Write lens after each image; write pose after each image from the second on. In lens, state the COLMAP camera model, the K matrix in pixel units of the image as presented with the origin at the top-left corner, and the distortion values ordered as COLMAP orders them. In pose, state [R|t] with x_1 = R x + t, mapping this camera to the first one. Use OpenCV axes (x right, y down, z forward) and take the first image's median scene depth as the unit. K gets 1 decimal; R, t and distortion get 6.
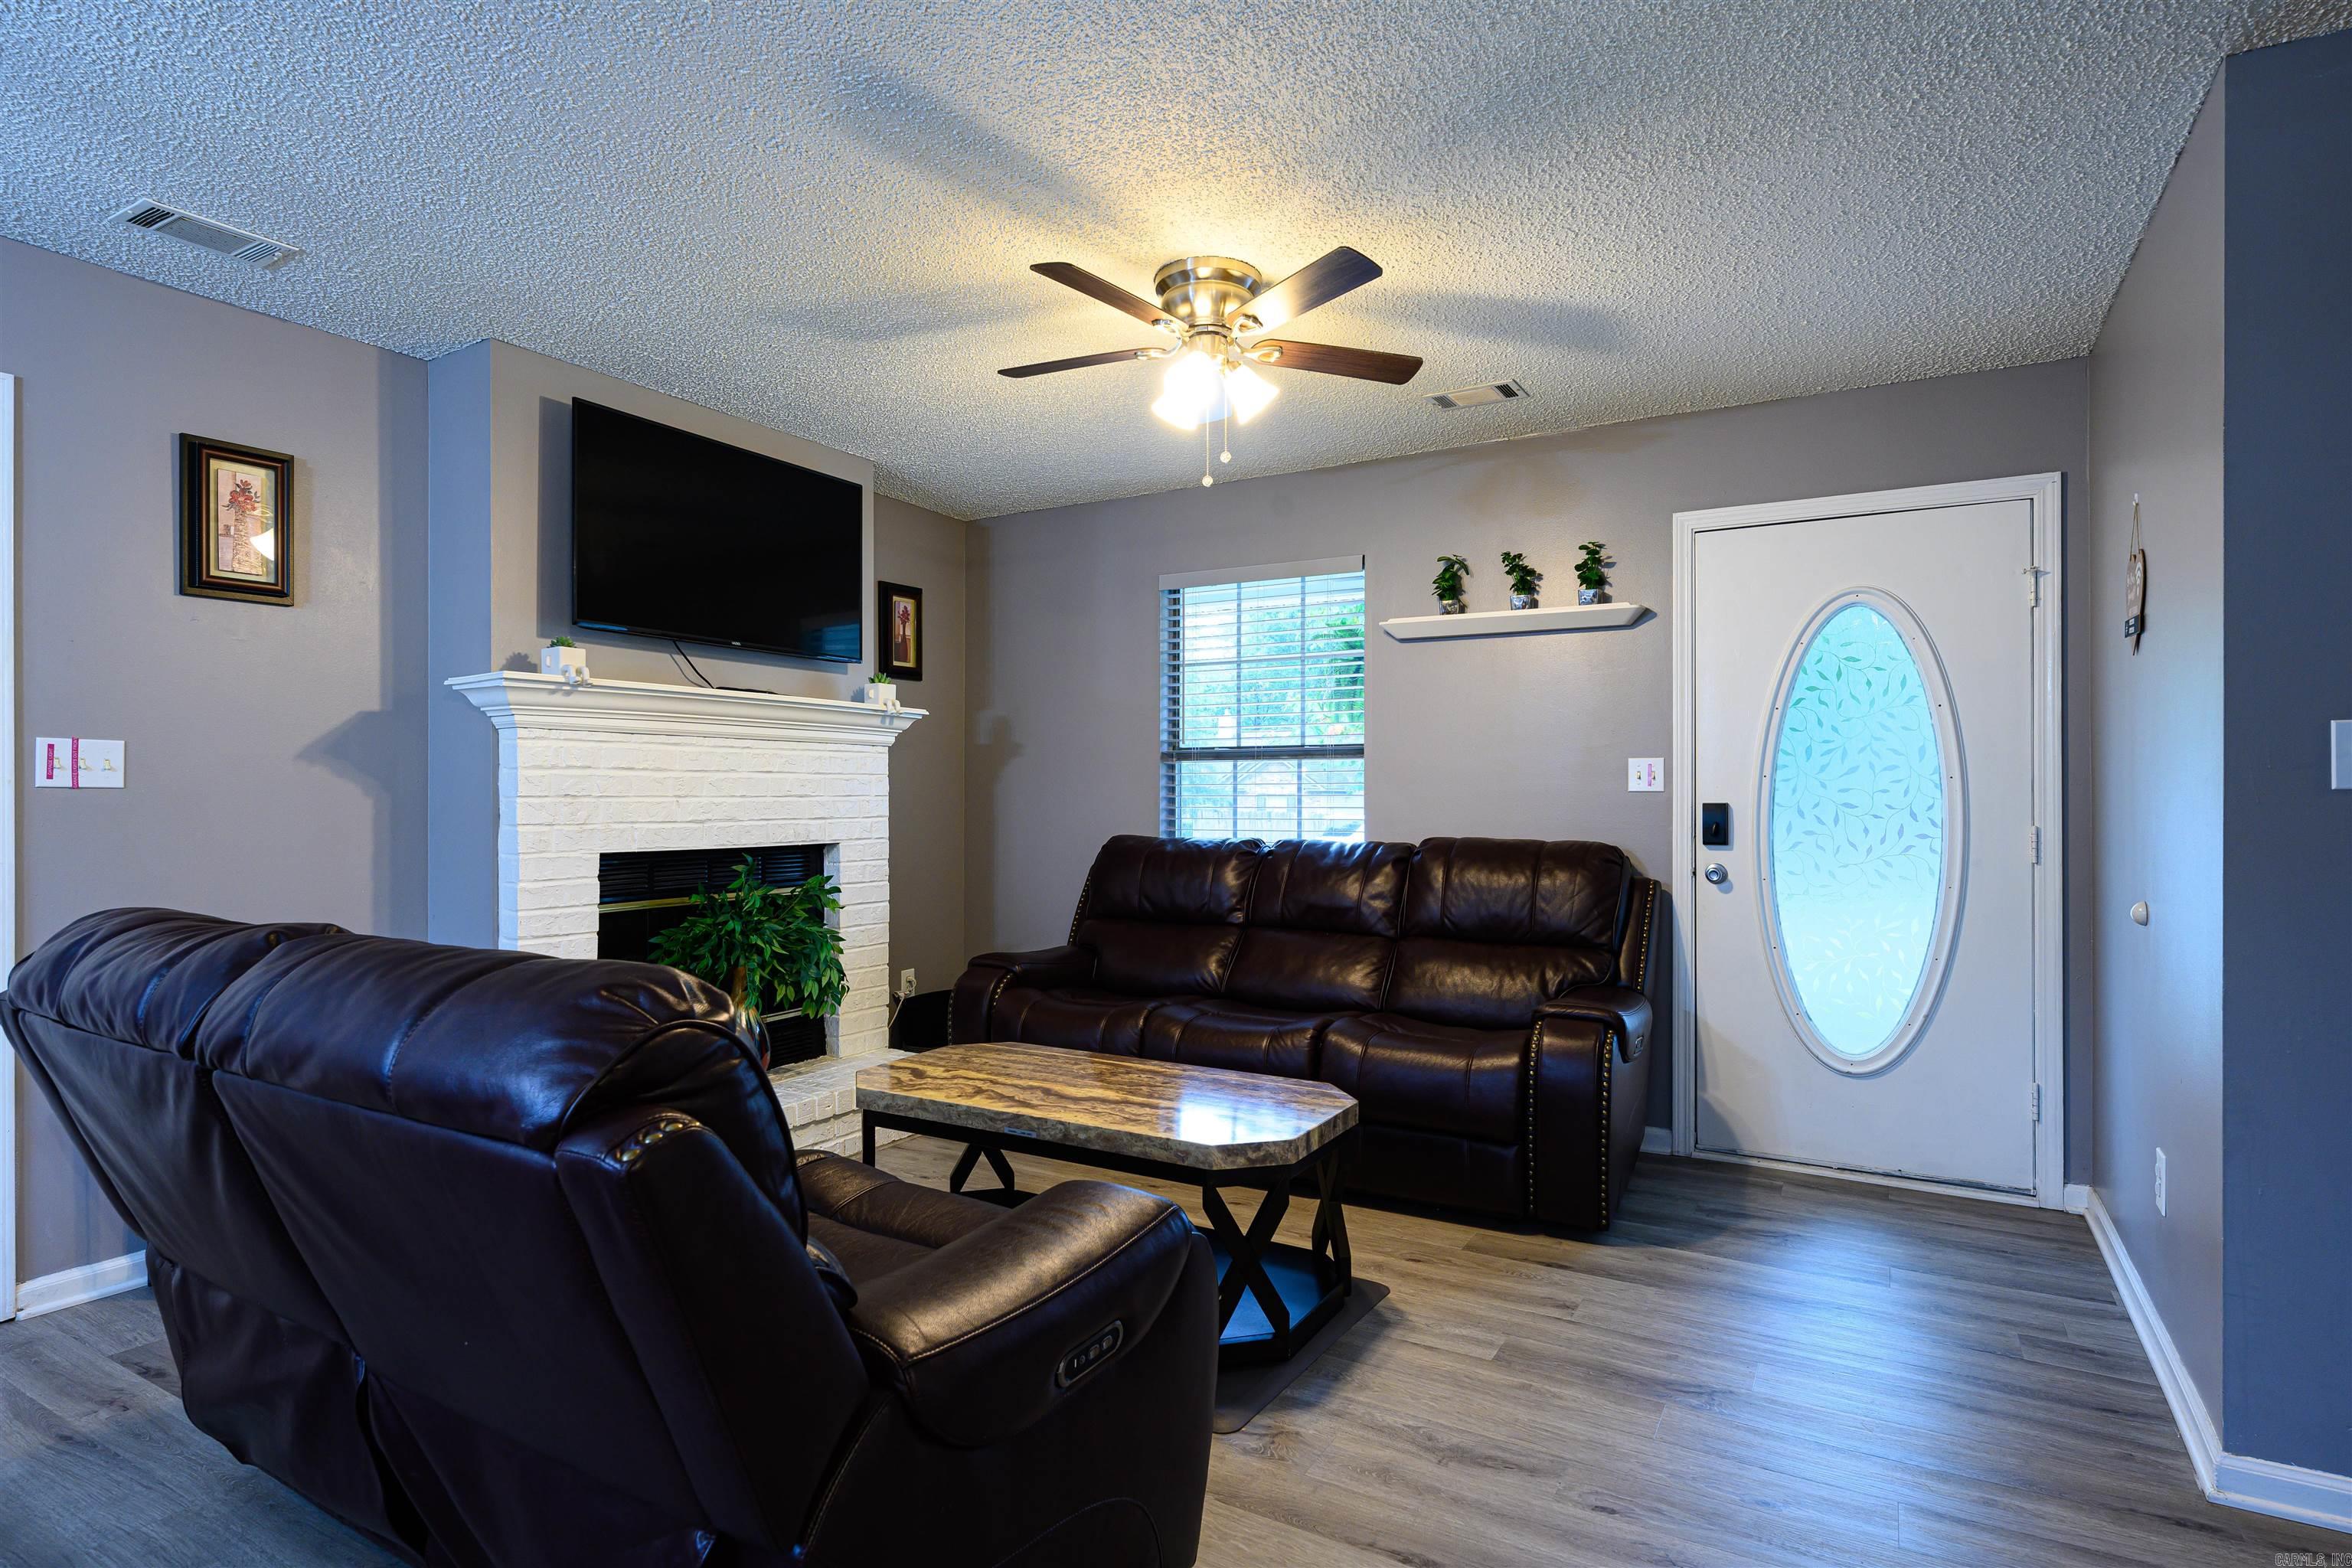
lens RADIAL K [[1227.7, 0, 1178.3], [0, 1227.7, 789.4], [0, 0, 1]] dist [0.000294, 0.000039]
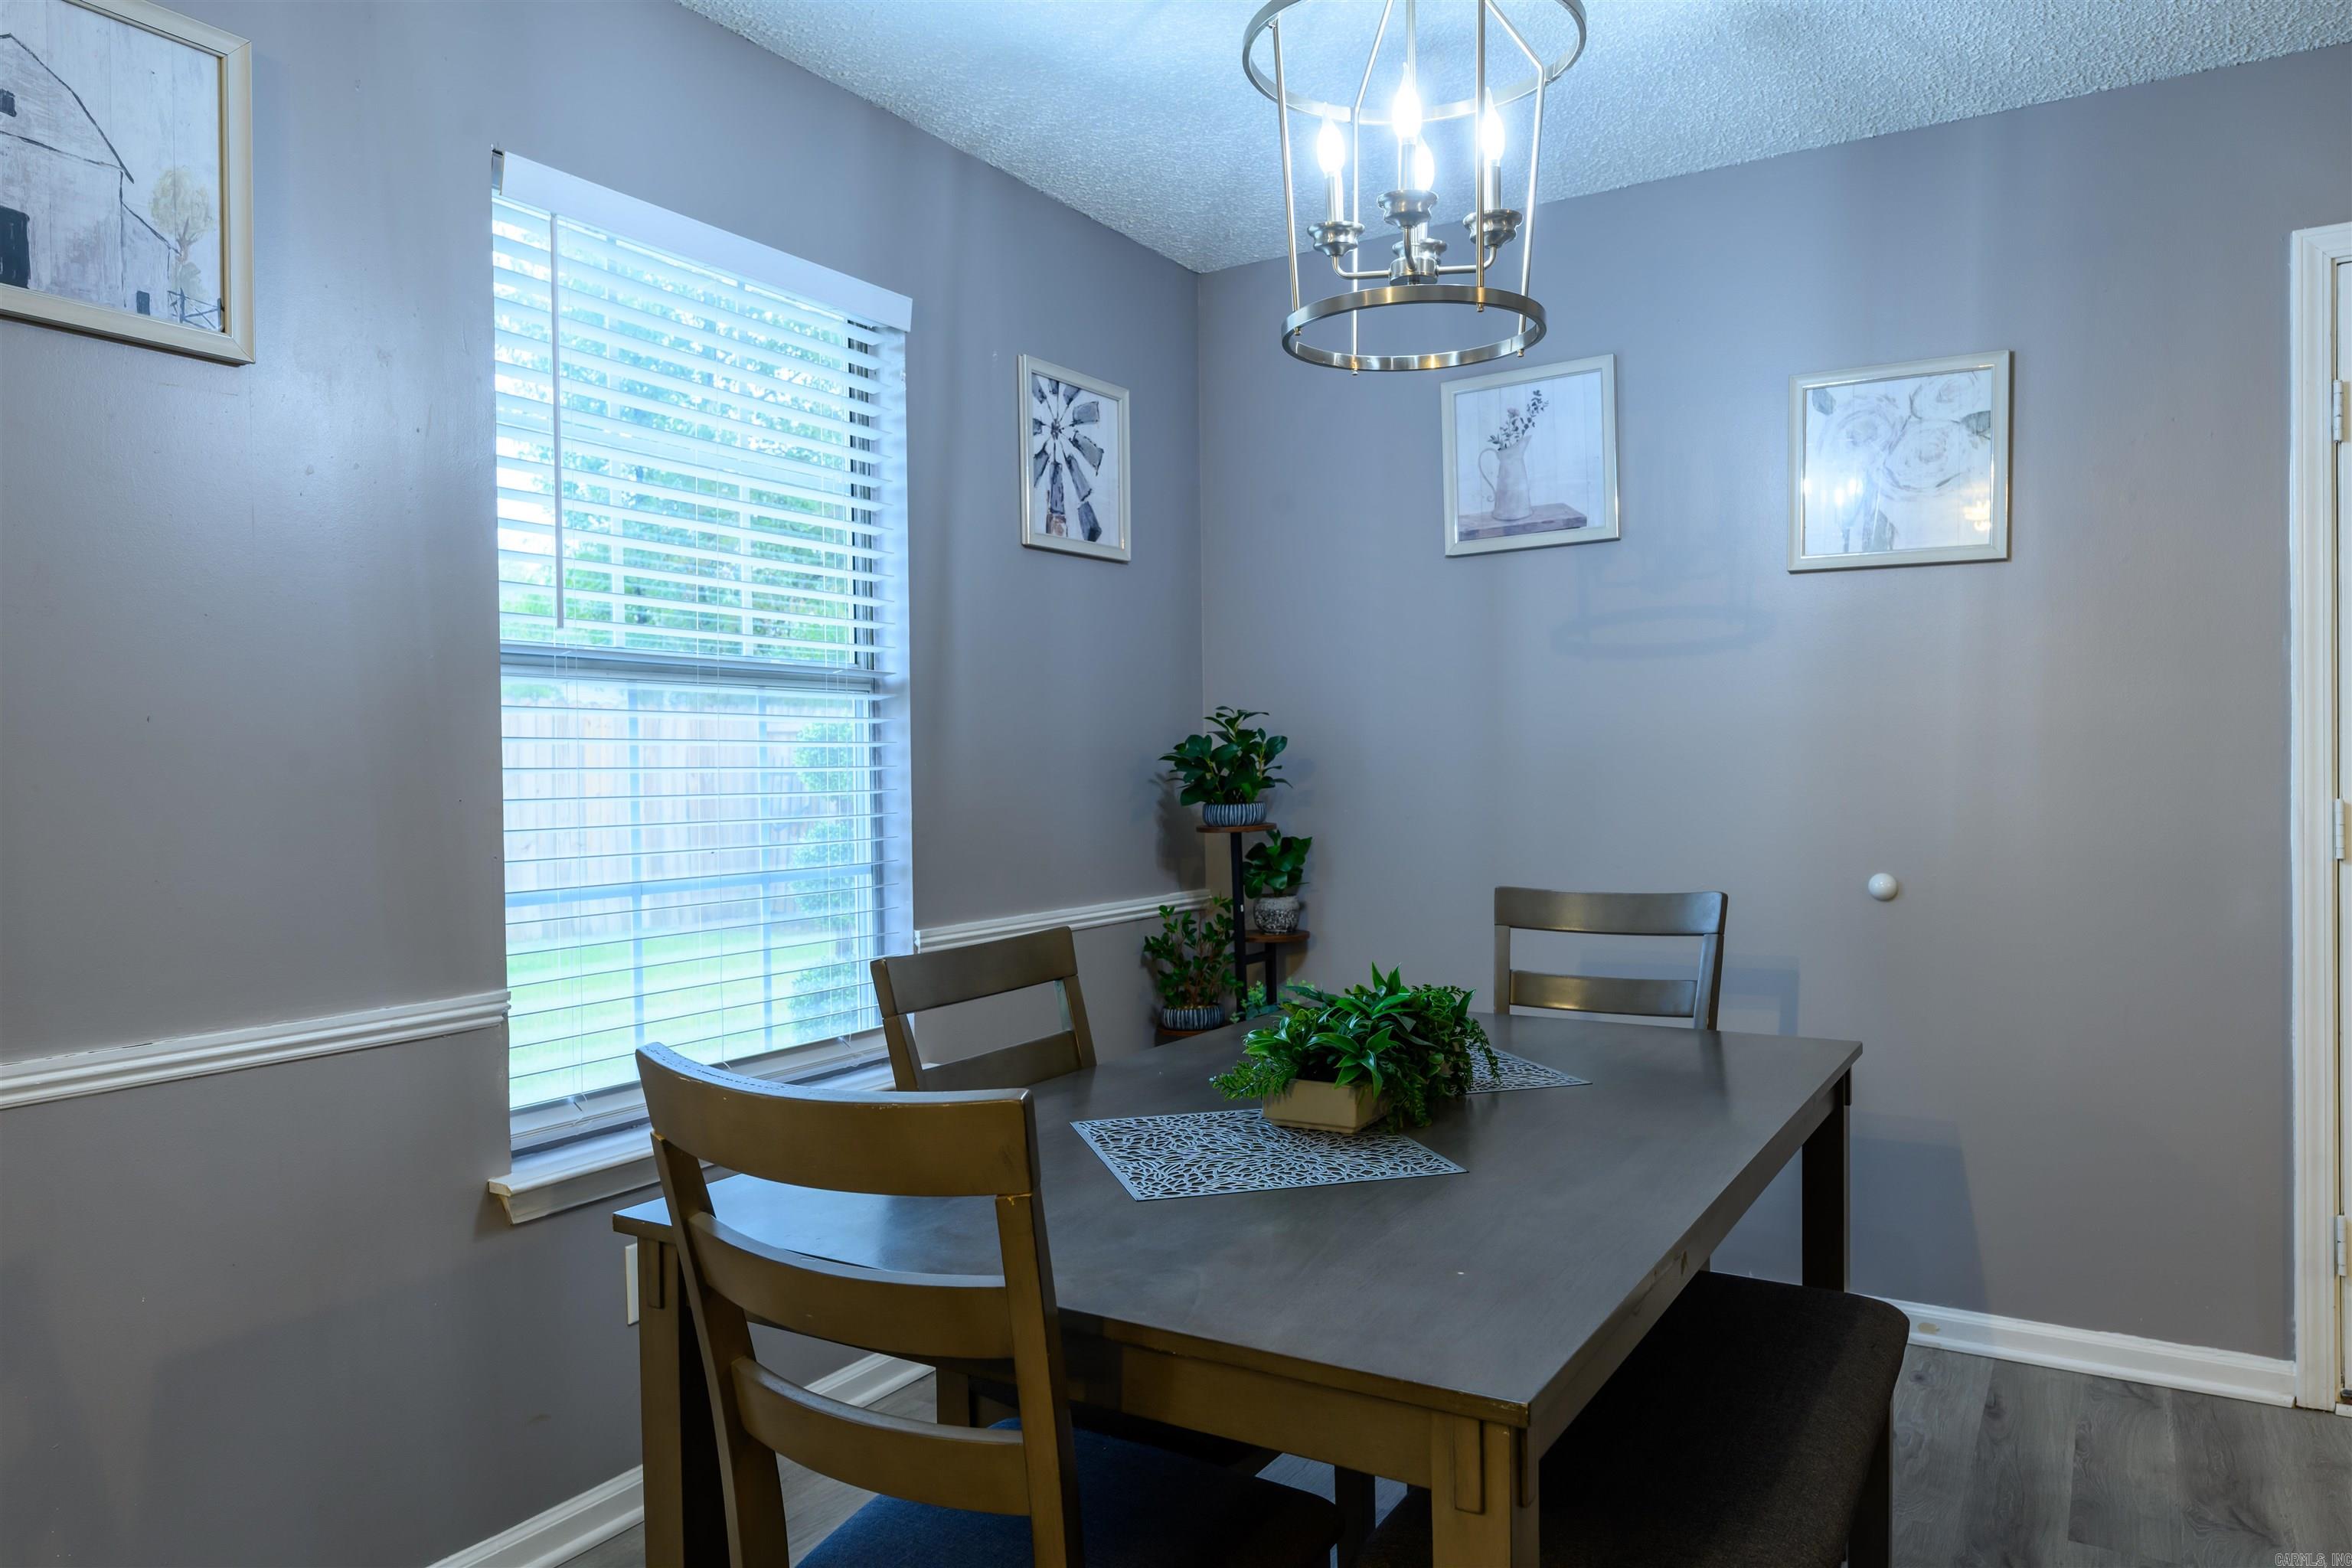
lens RADIAL K [[1591.1, 0, 1176.0], [0, 1591.1, 784.0], [0, 0, 1]] dist [0.030706, 0.000148]
pose [[-0.020681, 0.012091, -0.999713, 0.426662], [0.013009, 0.999845, 0.011823, 0.002863], [0.999701, -0.012760, -0.020835, 0.720756]]
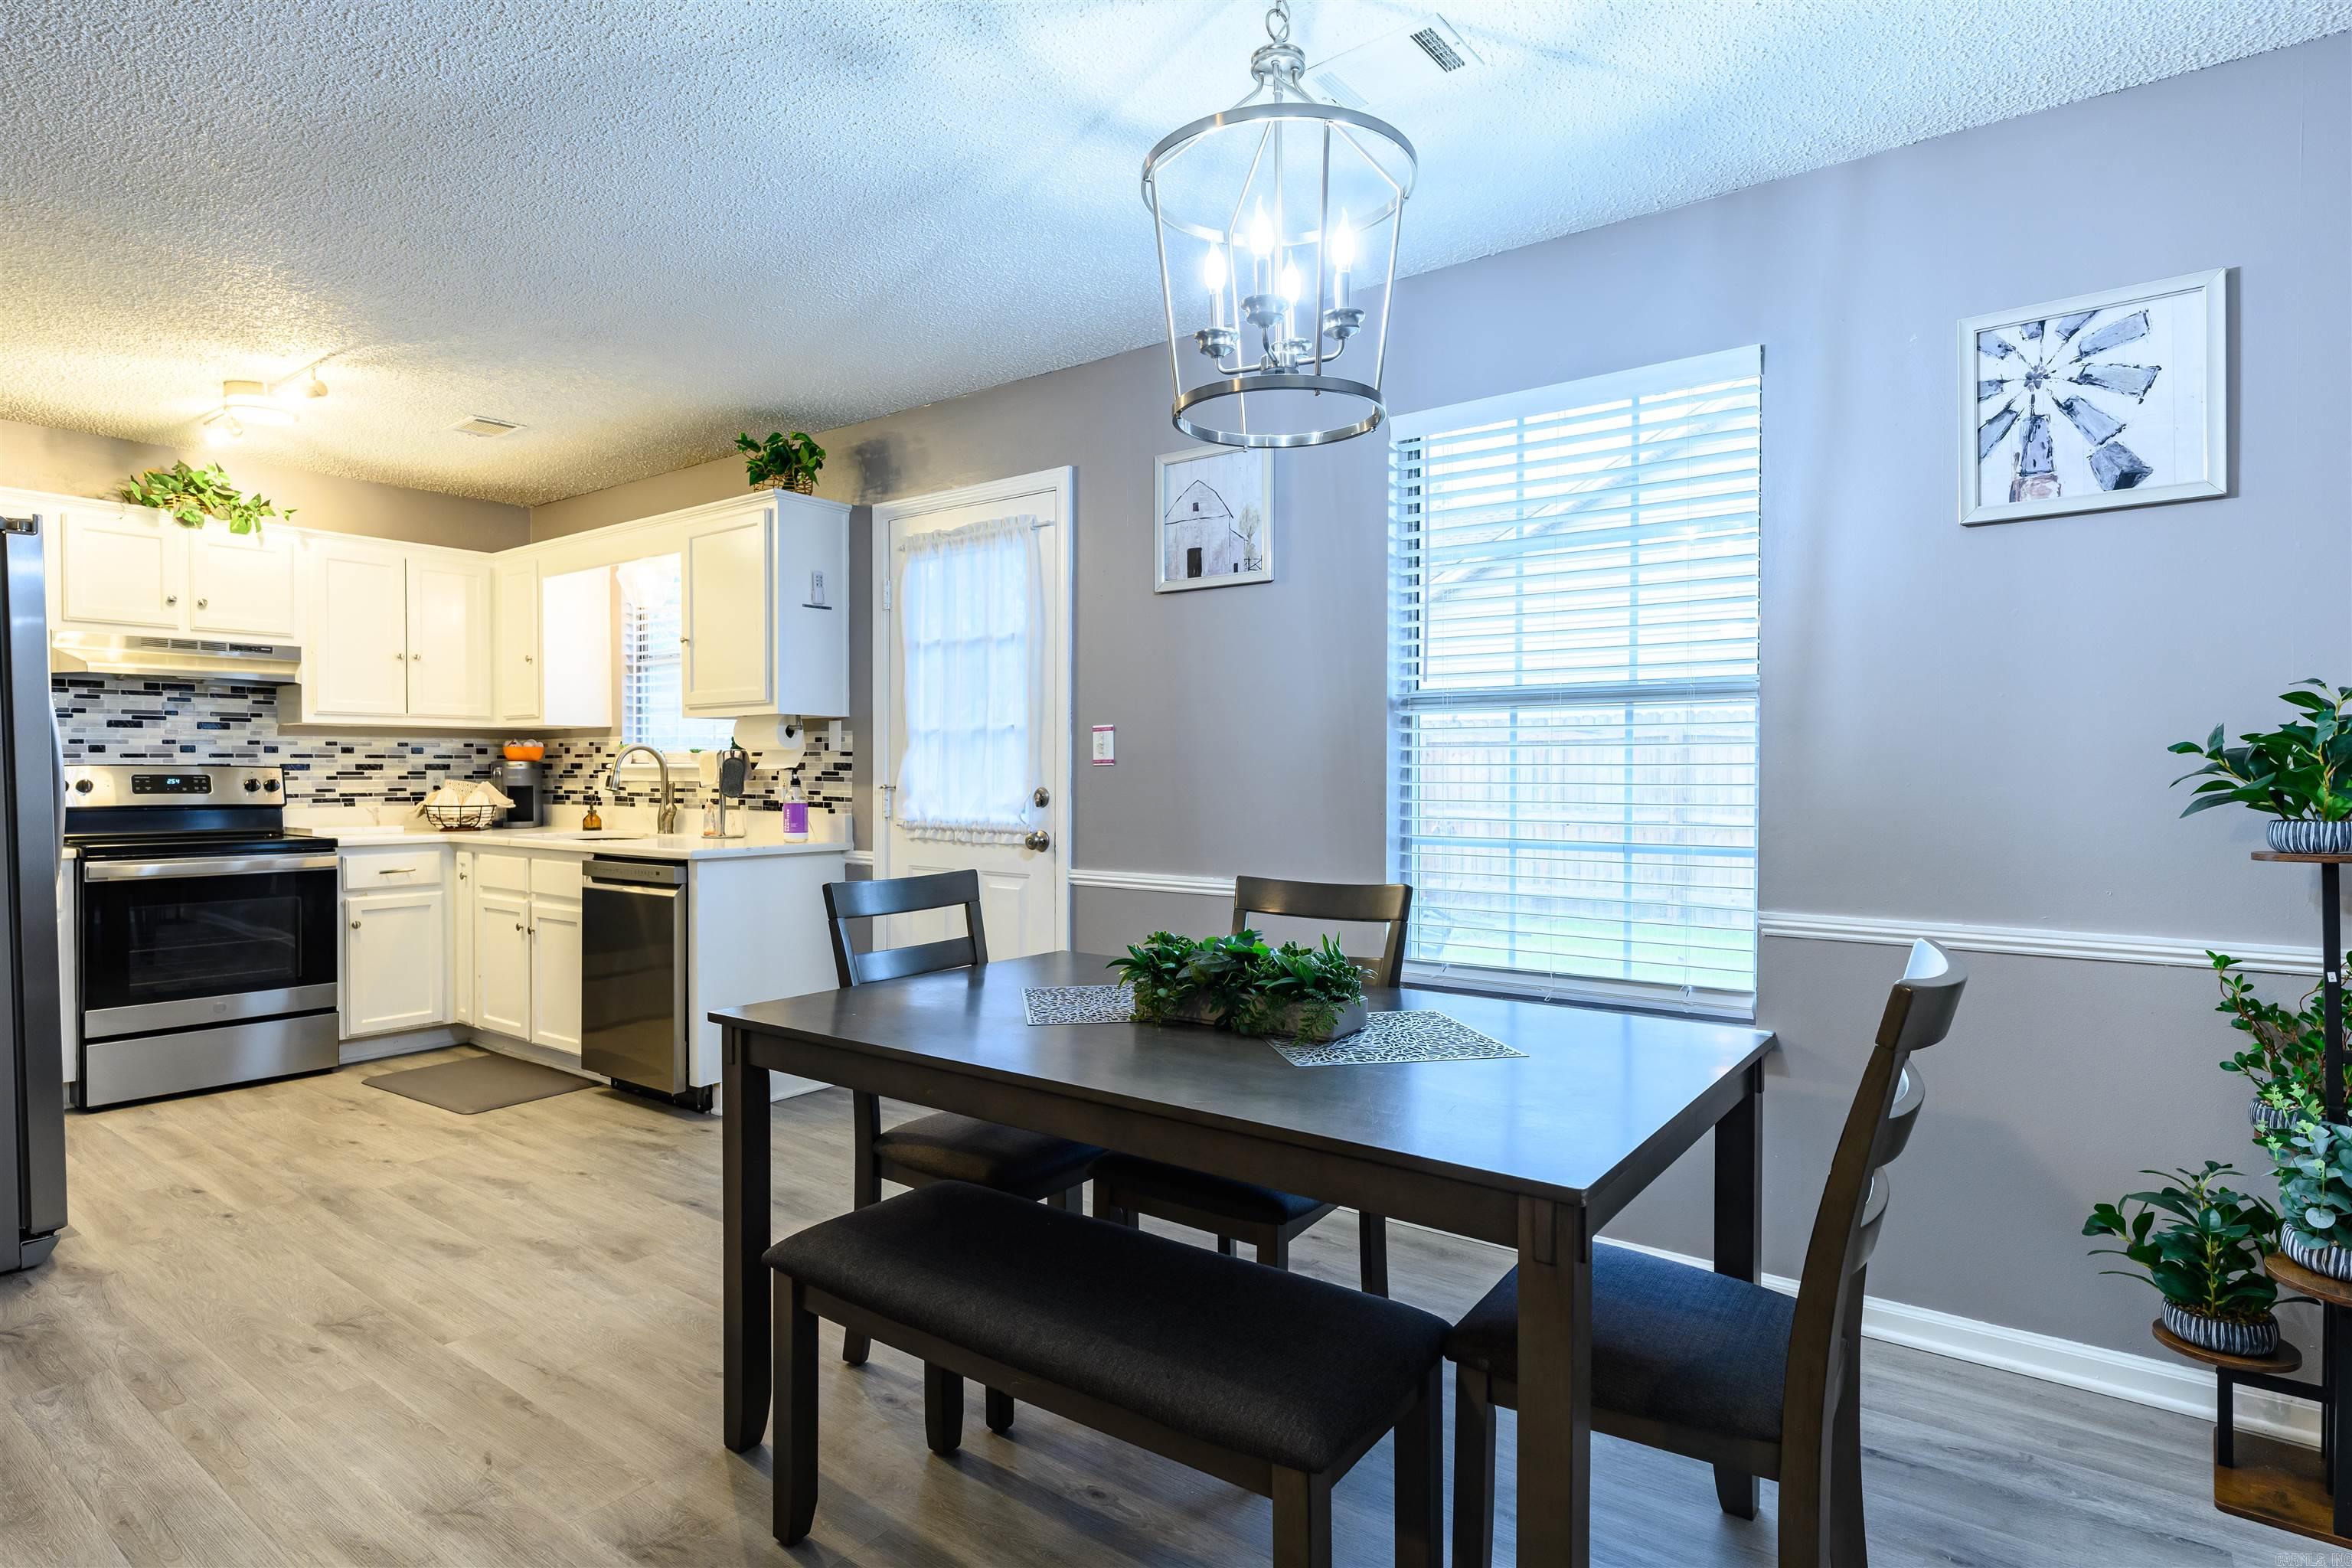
lens RADIAL K [[1227.7, 0, 1178.3], [0, 1227.7, 789.4], [0, 0, 1]] dist [0.000294, 0.000039]
pose [[-0.993427, -0.000623, 0.114468, 0.193133], [0.000848, 0.999918, 0.012798, 0.004667], [-0.114466, 0.012811, -0.993345, 0.961924]]
